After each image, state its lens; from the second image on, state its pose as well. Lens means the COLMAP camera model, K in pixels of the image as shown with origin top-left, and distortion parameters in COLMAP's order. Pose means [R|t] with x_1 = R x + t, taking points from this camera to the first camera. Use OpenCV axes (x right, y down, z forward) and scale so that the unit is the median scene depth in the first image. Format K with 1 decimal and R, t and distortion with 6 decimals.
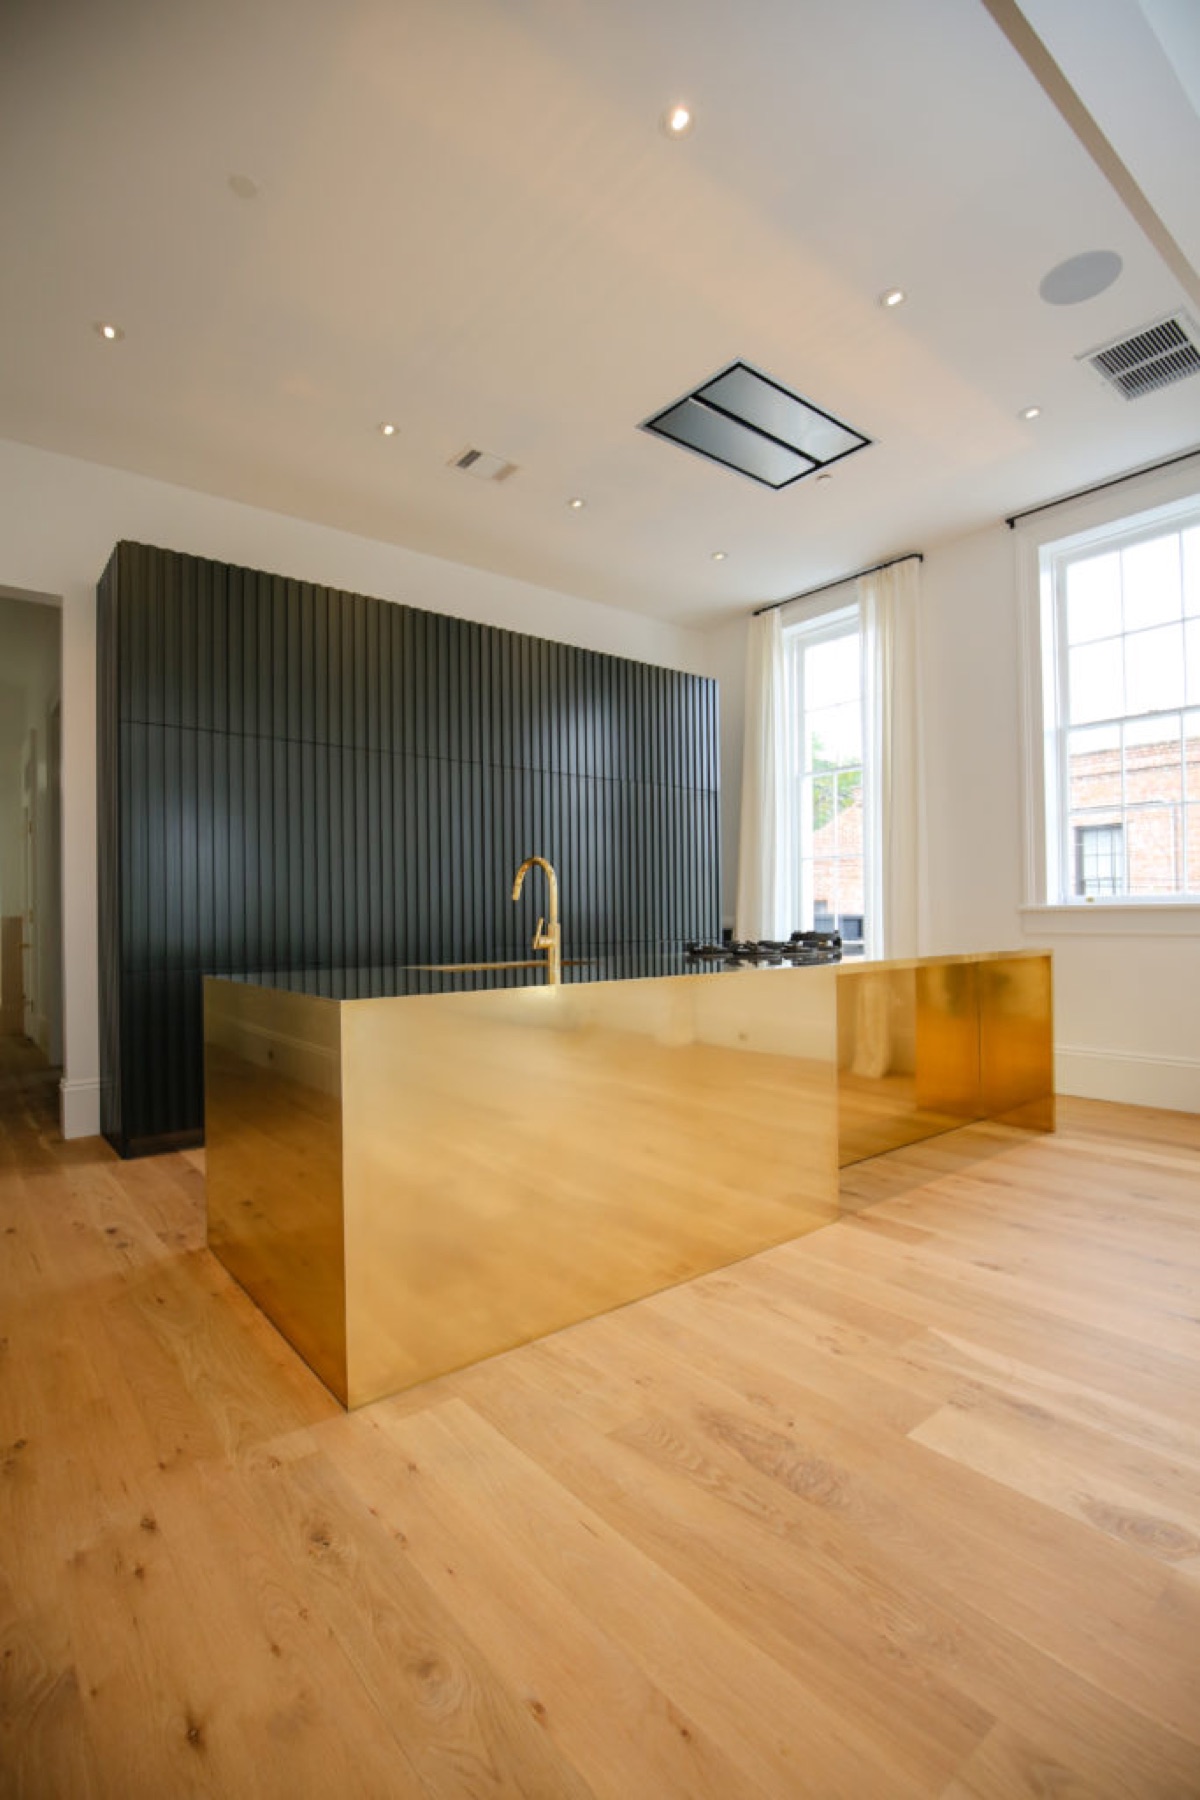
lens RADIAL K [[731.7, 0, 600.0], [0, 731.7, 900.0], [0, 0, 1]] dist [-0.000604, -0.000075]
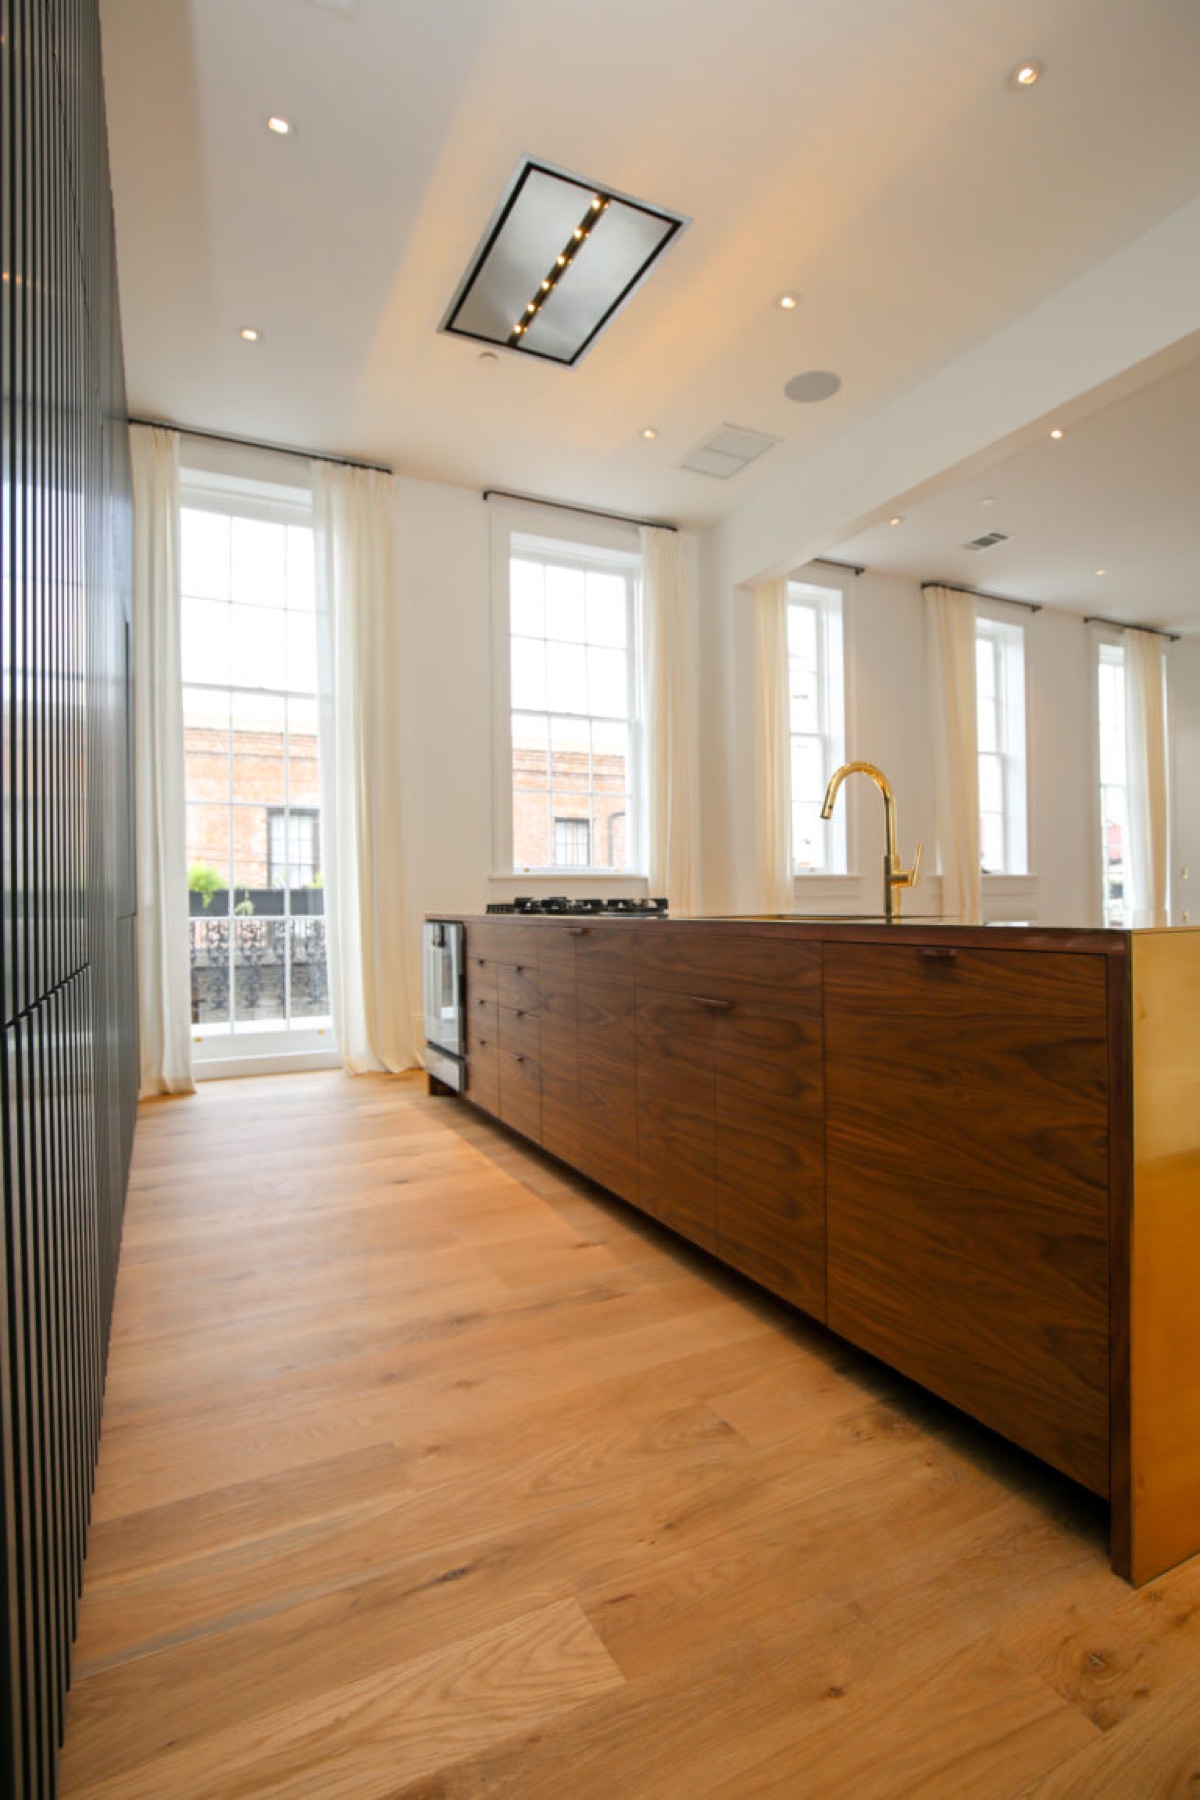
lens RADIAL K [[911.2, 0, 600.0], [0, 911.2, 900.0], [0, 0, 1]] dist [0.000673, 0.000093]
pose [[0.162061, -0.022394, 0.986527, -0.603939], [0.043766, 0.998922, 0.015485, 0.022773], [-0.985810, 0.040667, 0.162867, 0.617422]]
